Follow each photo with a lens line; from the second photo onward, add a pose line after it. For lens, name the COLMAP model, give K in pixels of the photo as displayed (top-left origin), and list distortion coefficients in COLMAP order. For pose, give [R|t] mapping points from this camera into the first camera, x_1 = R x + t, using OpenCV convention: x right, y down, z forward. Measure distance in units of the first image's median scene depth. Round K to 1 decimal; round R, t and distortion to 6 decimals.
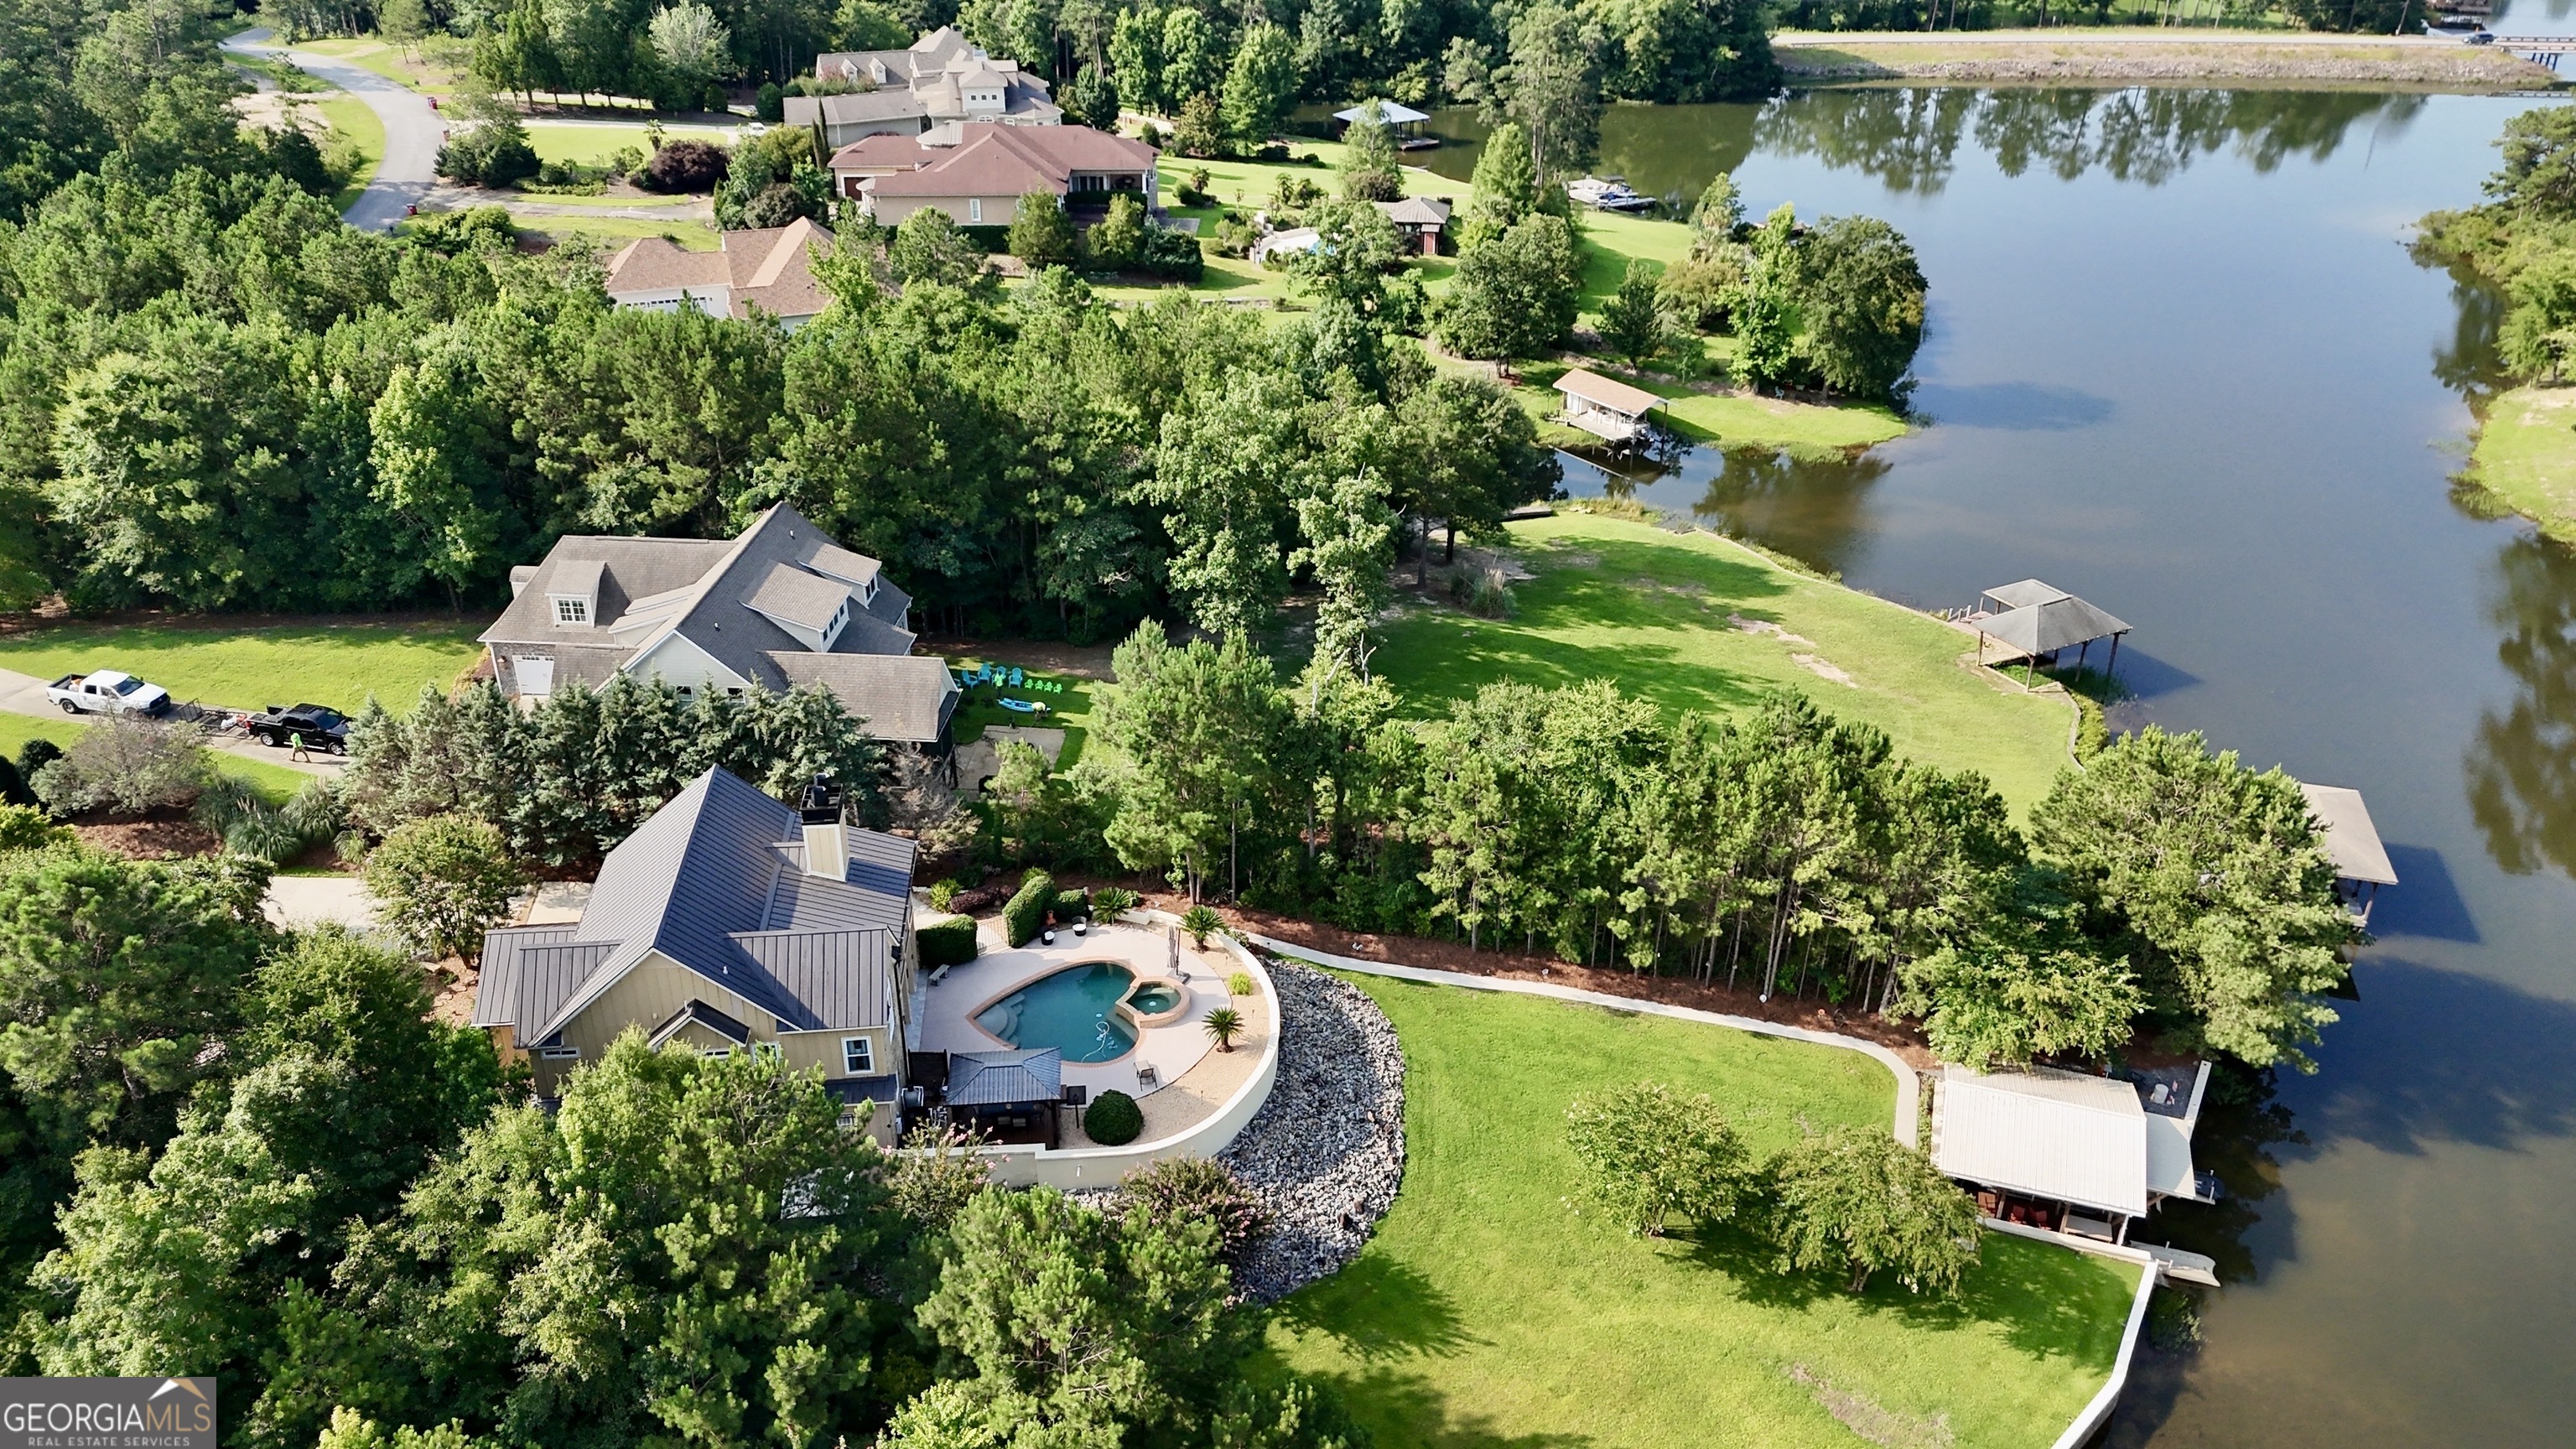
lens RADIAL K [[1902.4, 0, 1291.6], [0, 1902.4, 732.1], [0, 0, 1]] dist [0.057971, -0.034493]
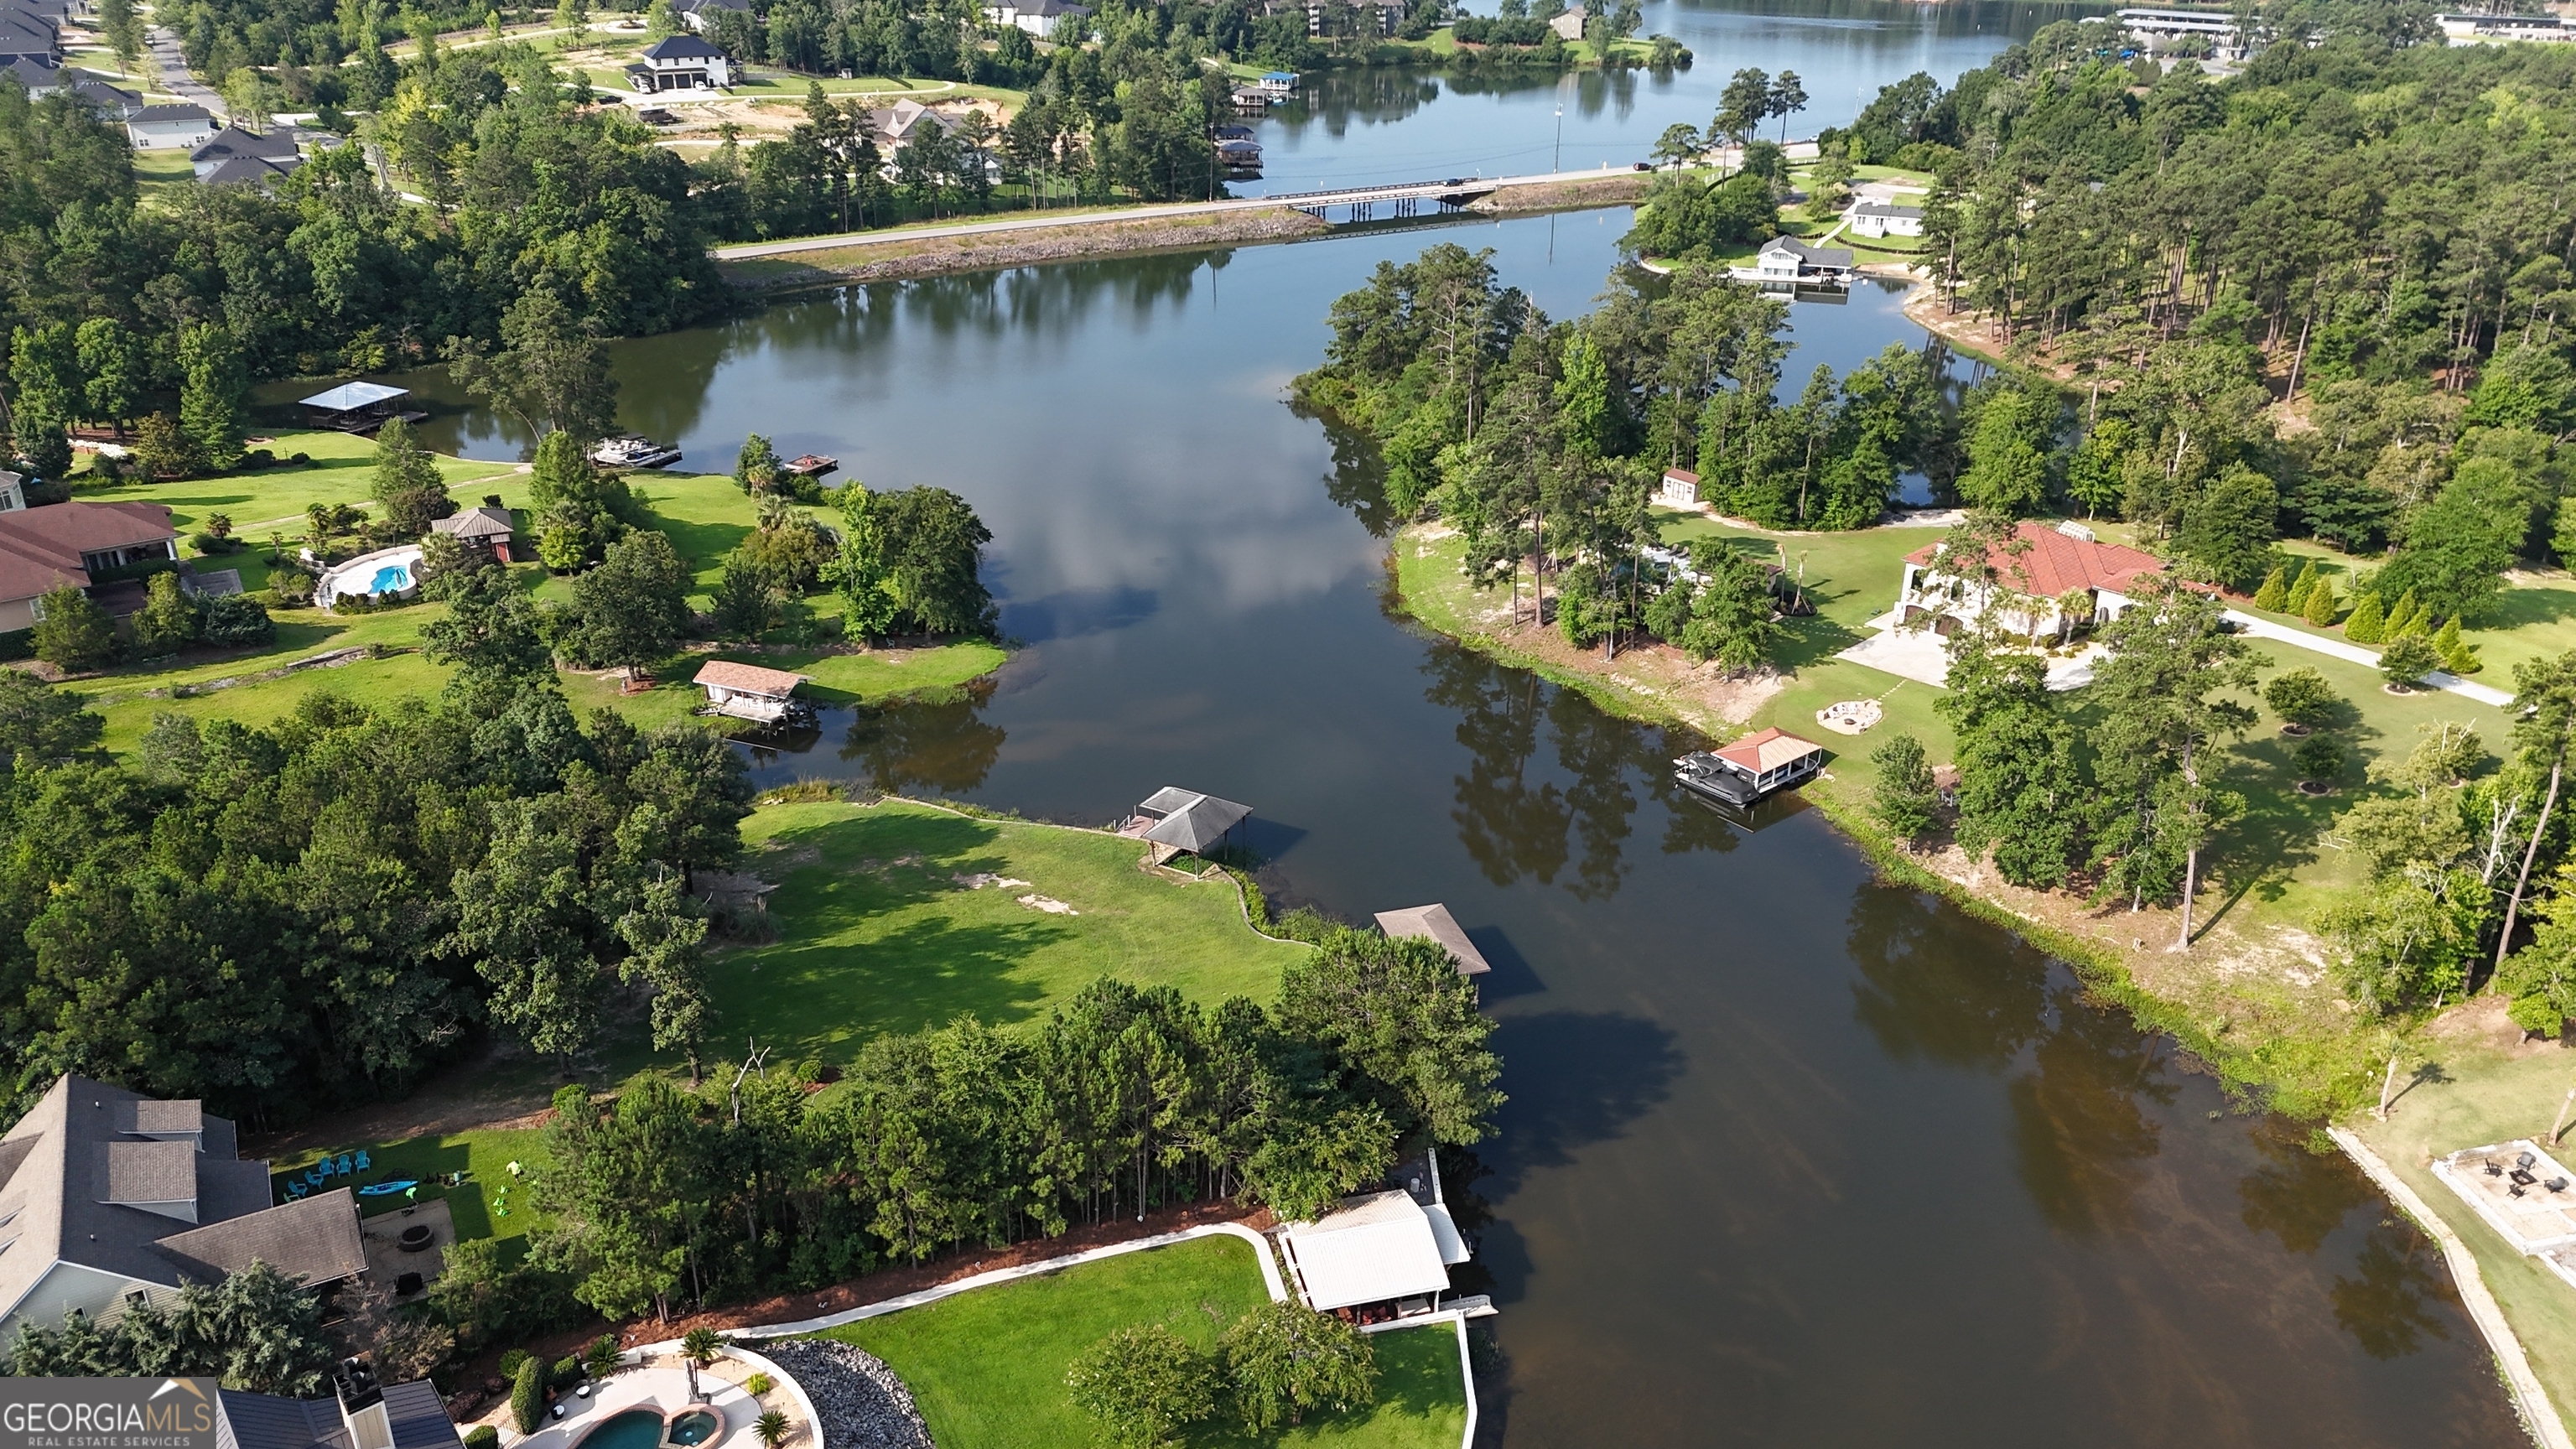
lens RADIAL K [[1902.4, 0, 1287.5], [0, 1902.4, 728.2], [0, 0, 1]] dist [0.057971, -0.034493]
pose [[0.842957, -0.230748, 0.485982, -0.130850], [0.254630, 0.966882, 0.017418, -0.106735], [-0.473906, 0.109063, 0.873795, -0.114686]]
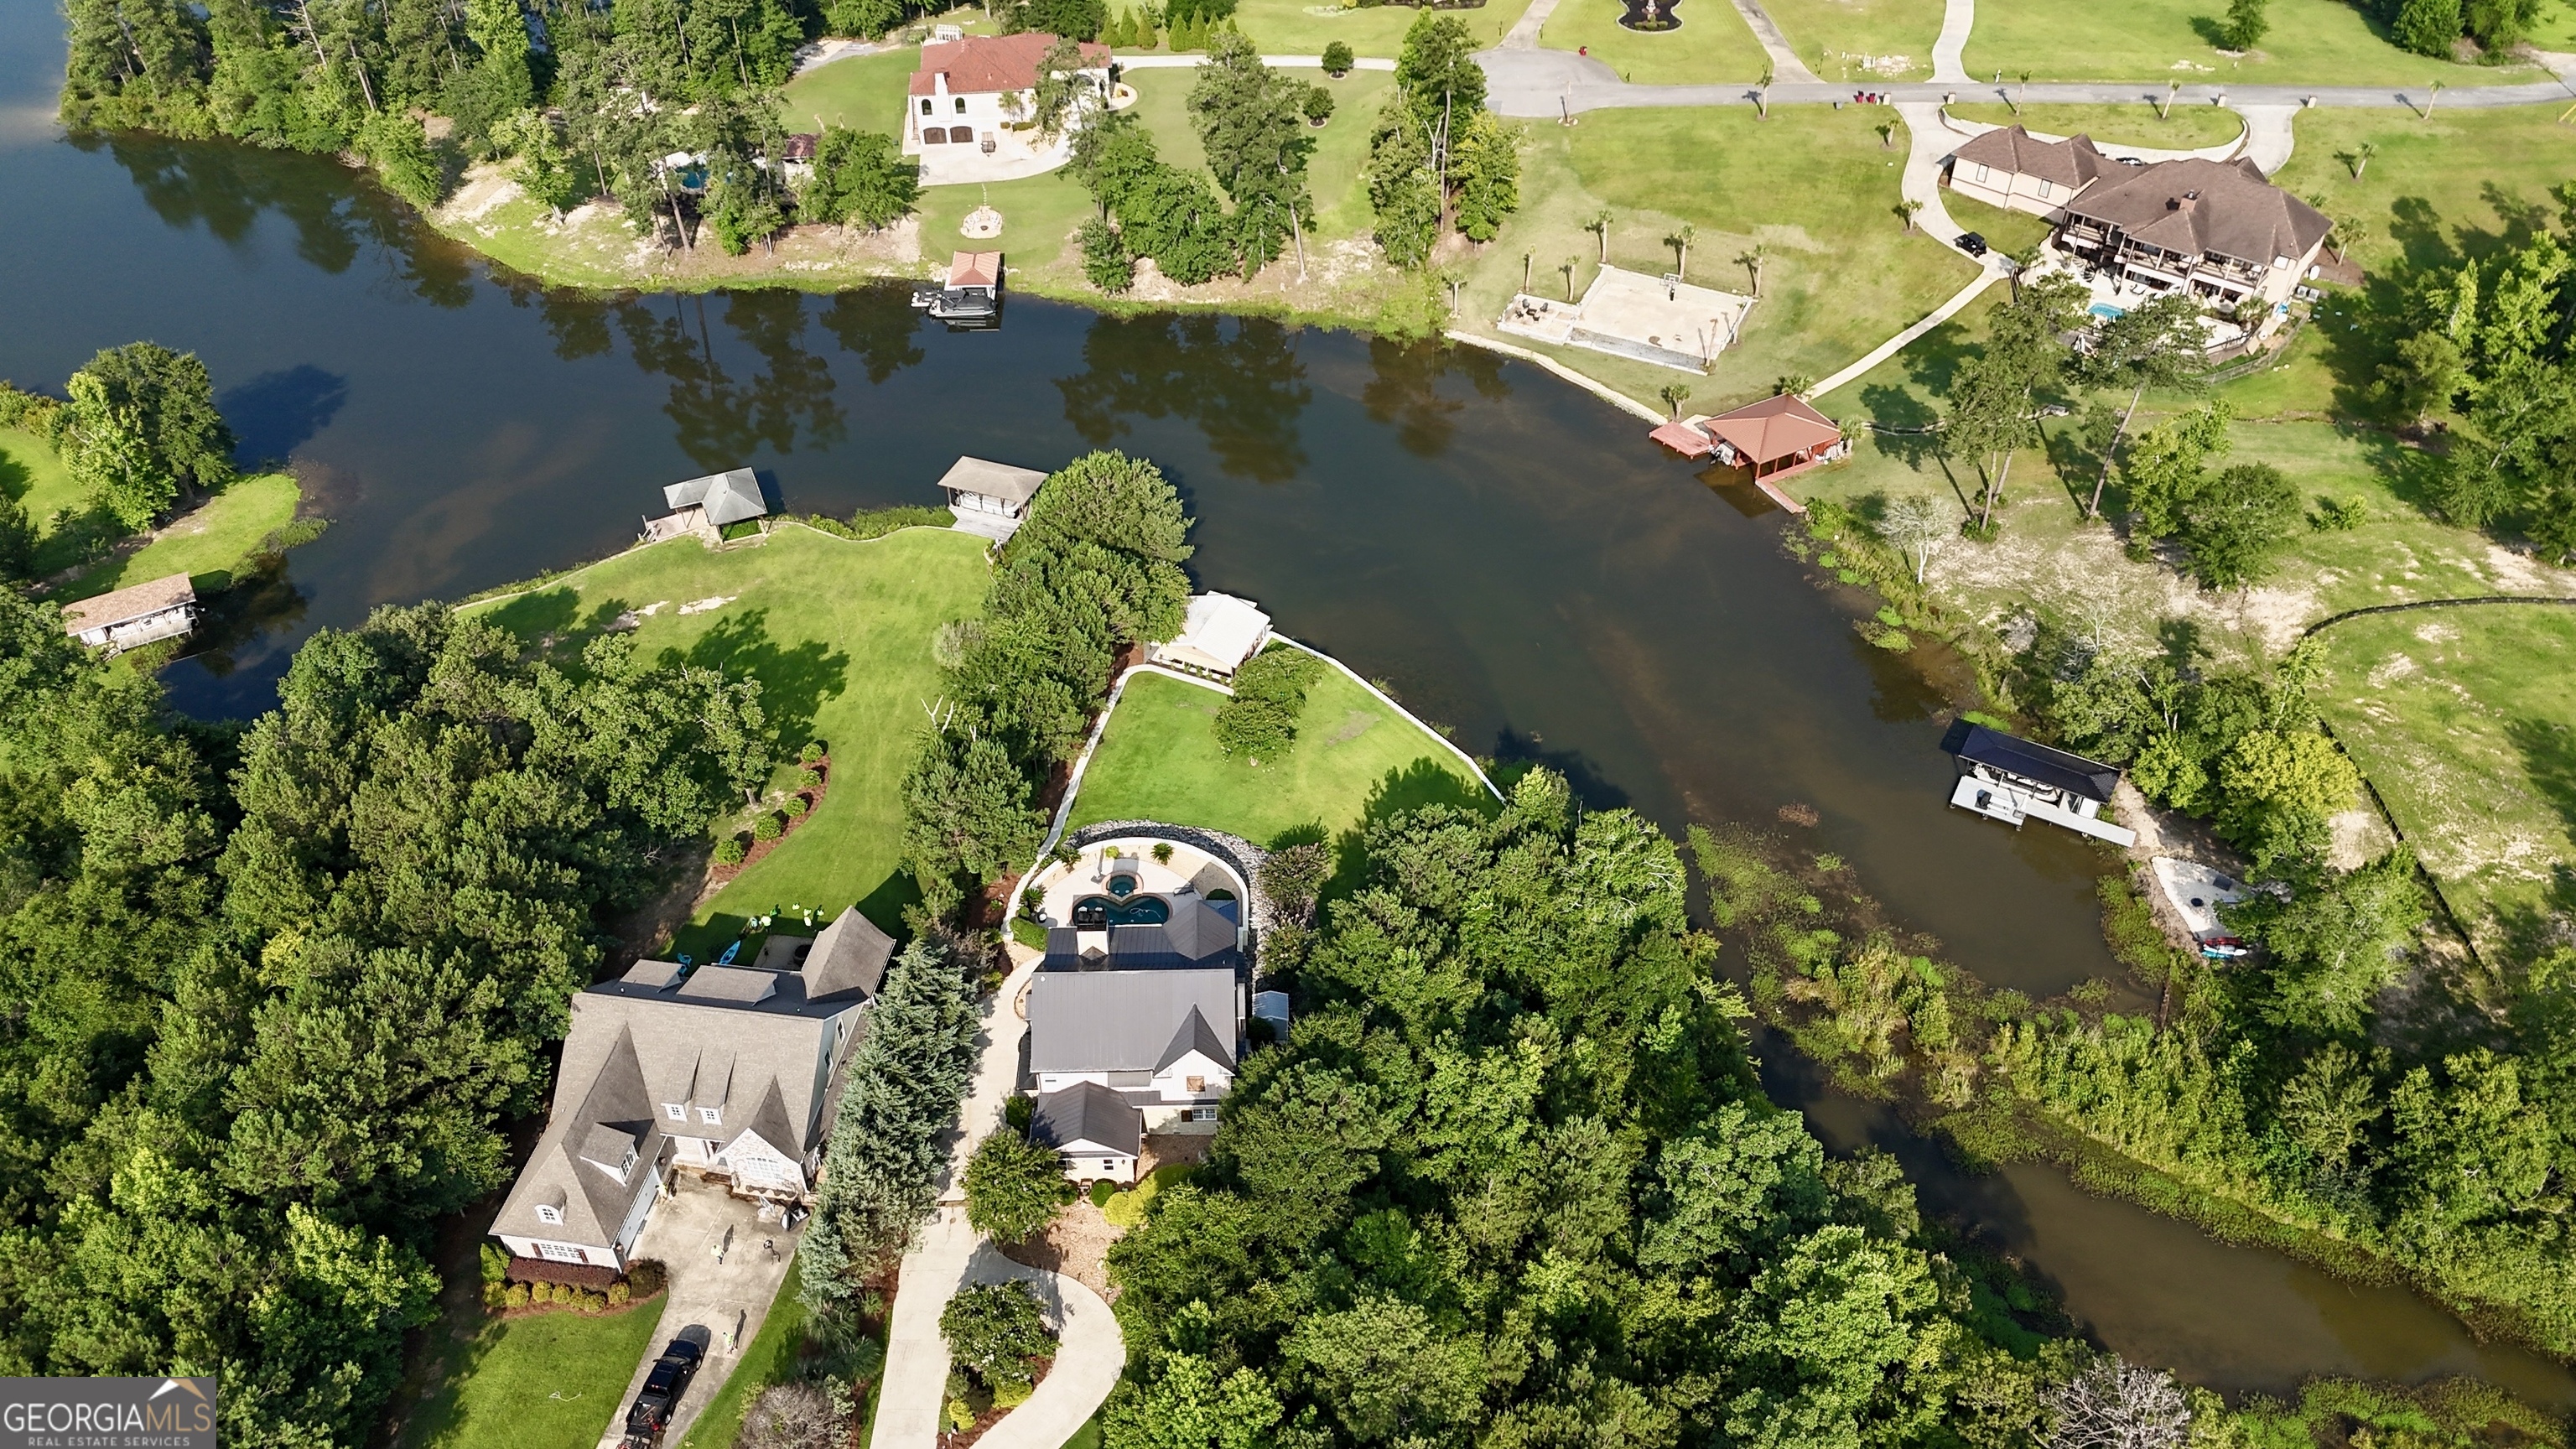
lens RADIAL K [[1902.4, 0, 1290.2], [0, 1902.4, 726.5], [0, 0, 1]] dist [0.057971, -0.034493]
pose [[0.074918, -0.661169, 0.746487, -0.735455], [0.465494, 0.685211, 0.560180, -0.506064], [-0.881875, 0.305517, 0.359105, 0.084910]]
